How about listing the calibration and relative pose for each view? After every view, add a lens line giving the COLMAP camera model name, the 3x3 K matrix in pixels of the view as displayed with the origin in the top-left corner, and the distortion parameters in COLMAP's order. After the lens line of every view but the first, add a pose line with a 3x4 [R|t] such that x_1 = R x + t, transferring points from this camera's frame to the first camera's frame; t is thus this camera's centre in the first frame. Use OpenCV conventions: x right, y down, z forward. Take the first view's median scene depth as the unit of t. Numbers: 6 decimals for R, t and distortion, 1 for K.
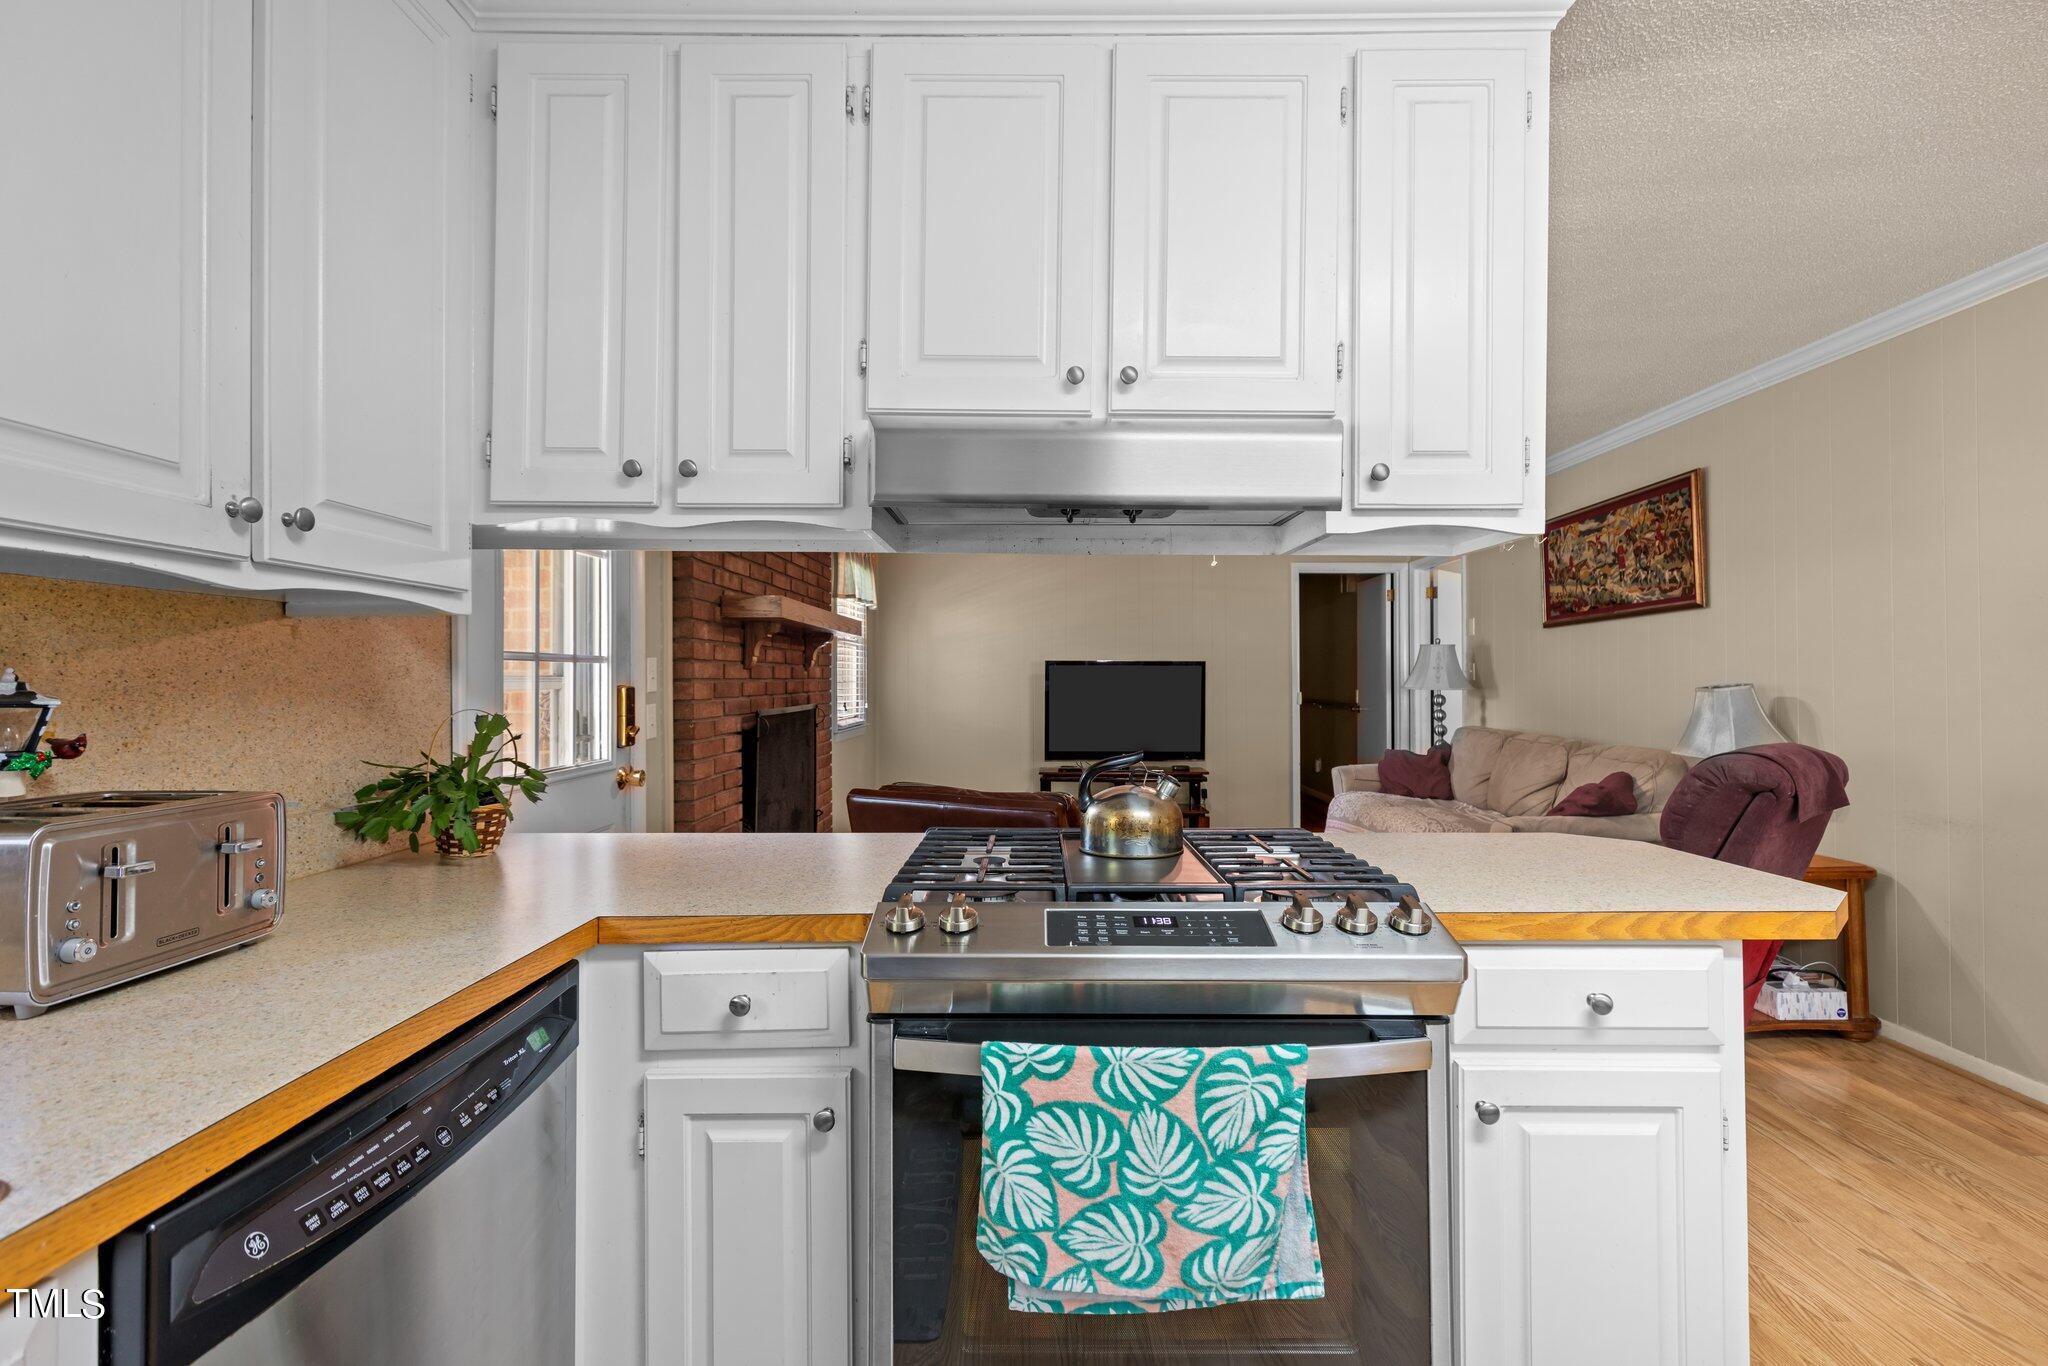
lens RADIAL K [[924.9, 0, 1029.1], [0, 924.9, 675.7], [0, 0, 1]] dist [0.005126, -0.001300]
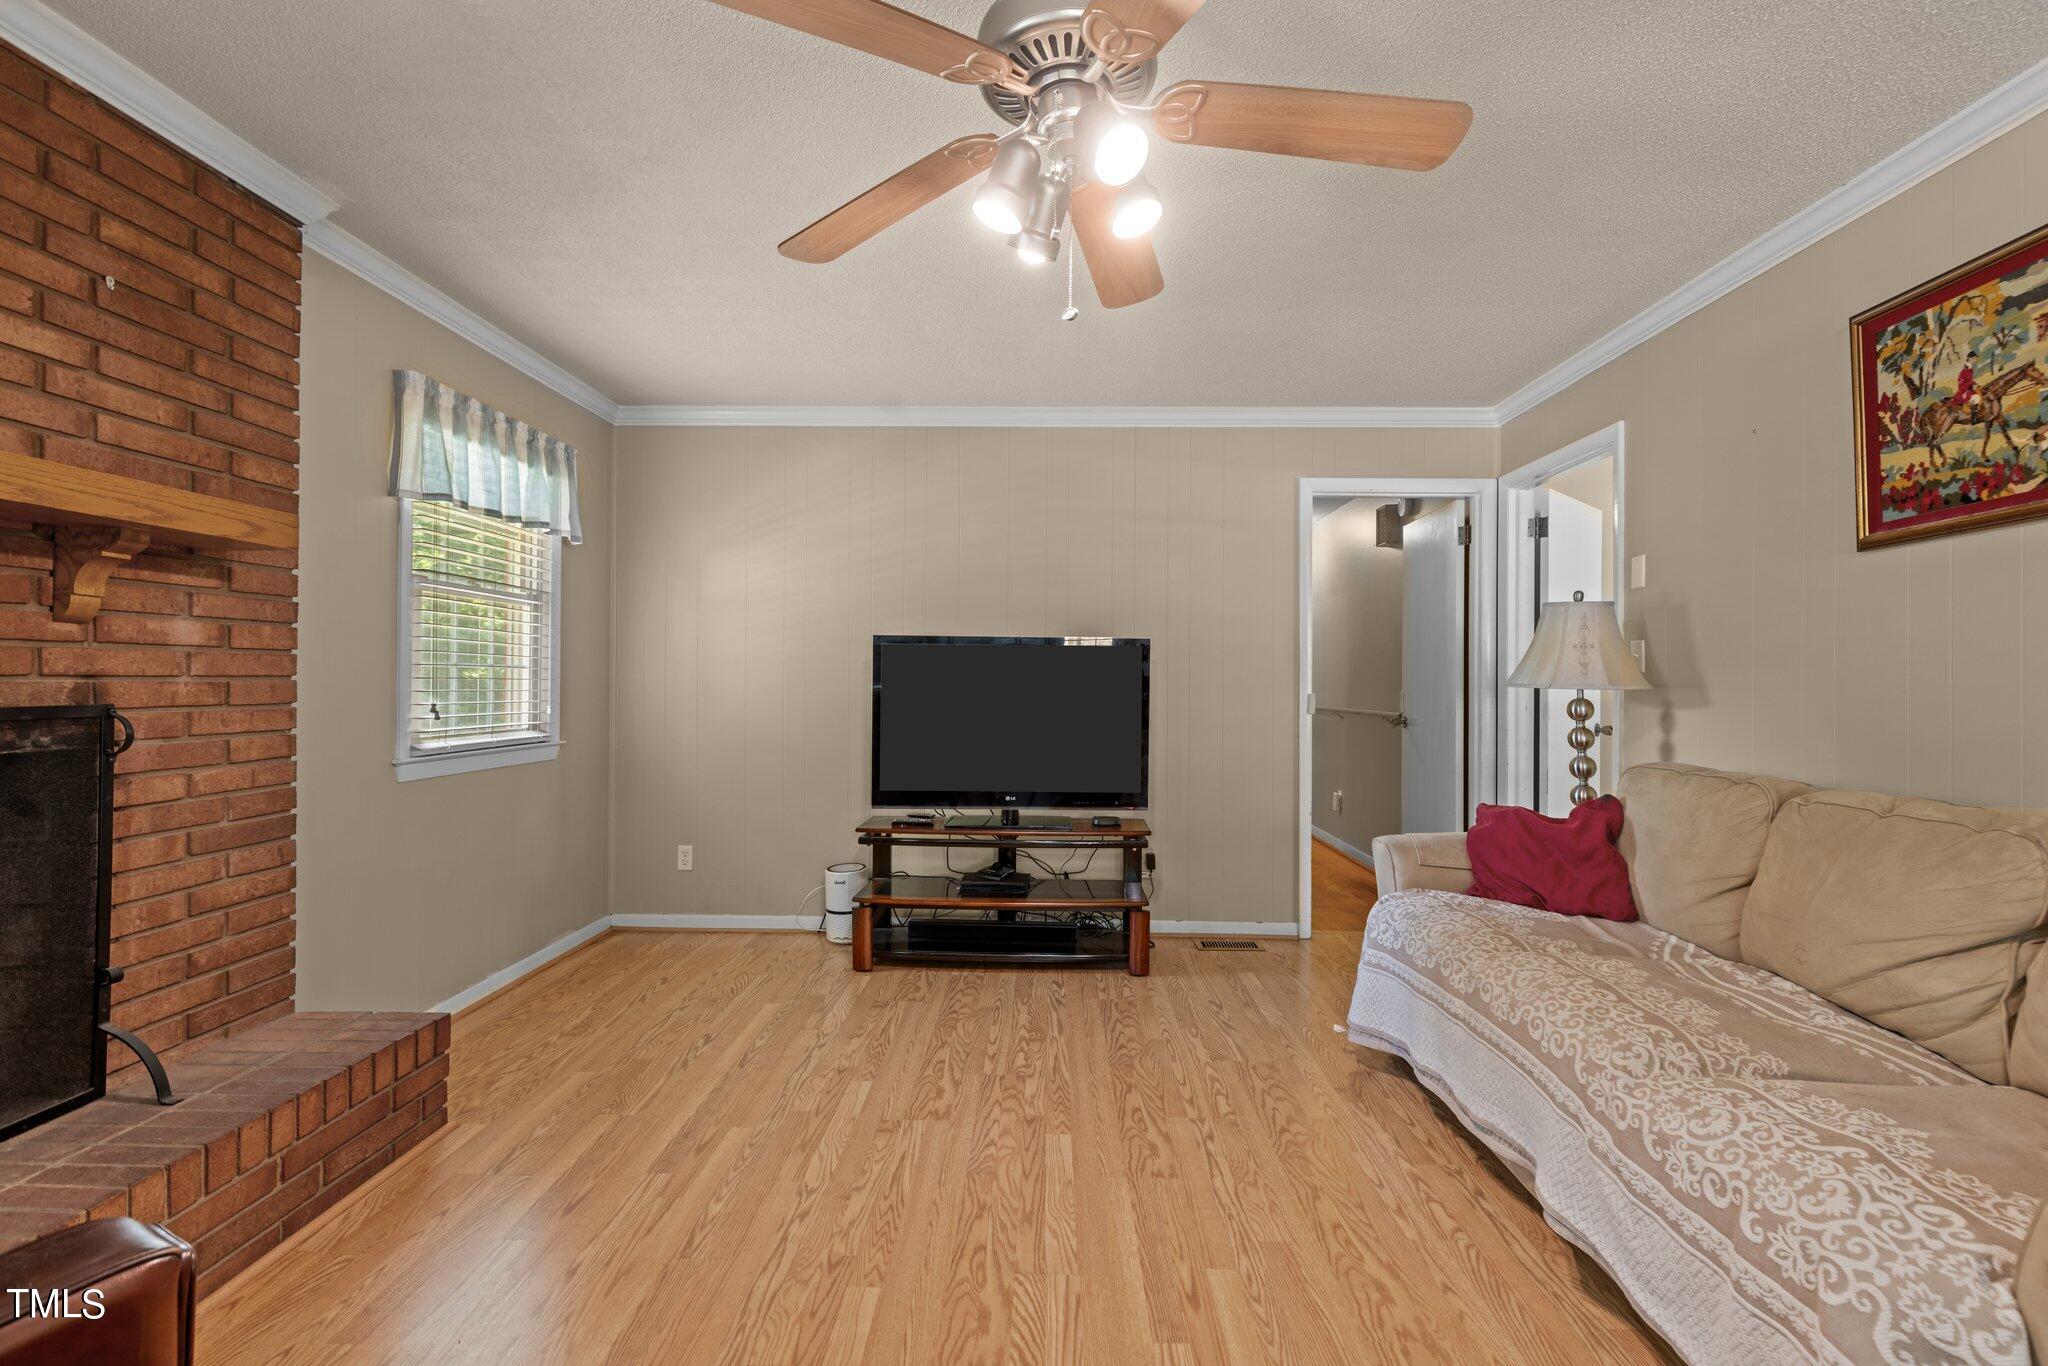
lens RADIAL K [[924.9, 0, 1026.5], [0, 924.9, 679.4], [0, 0, 1]] dist [0.005126, -0.001300]
pose [[0.999843, 0.008829, -0.015346, 0.169141], [-0.008831, 0.999961, -0.000068, 0.015045], [0.015345, 0.000203, 0.999882, 0.575898]]
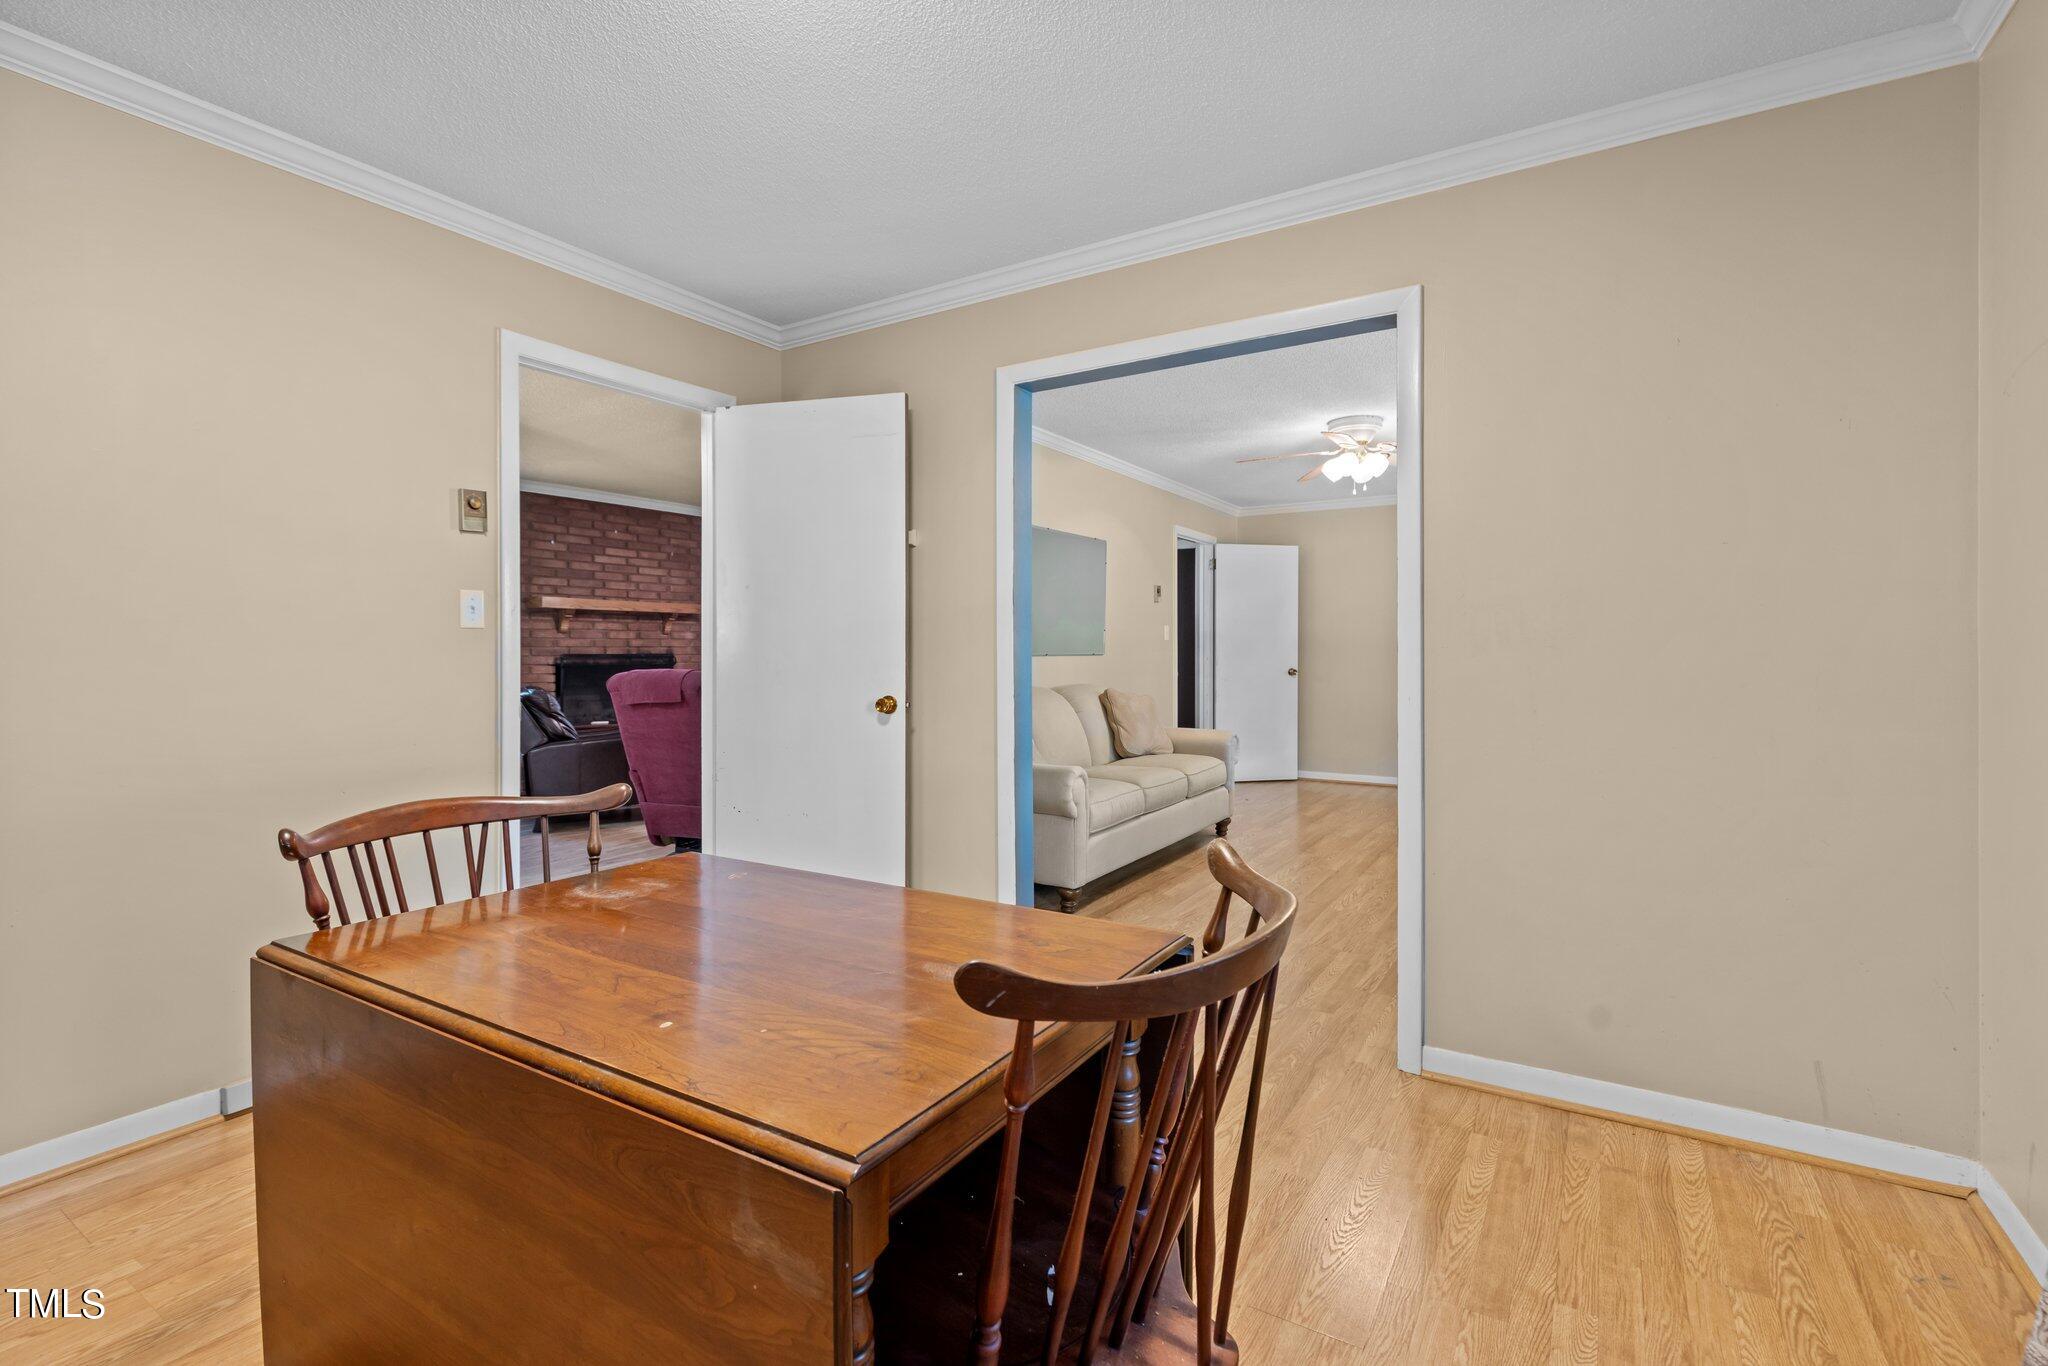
lens RADIAL K [[924.9, 0, 1034.6], [0, 924.9, 658.9], [0, 0, 1]] dist [0.005126, -0.001300]
pose [[0.864219, 0.008046, -0.503051, 1.187296], [-0.000469, 0.999885, 0.015187, 0.013068], [0.503115, -0.012889, 0.864123, -0.157974]]
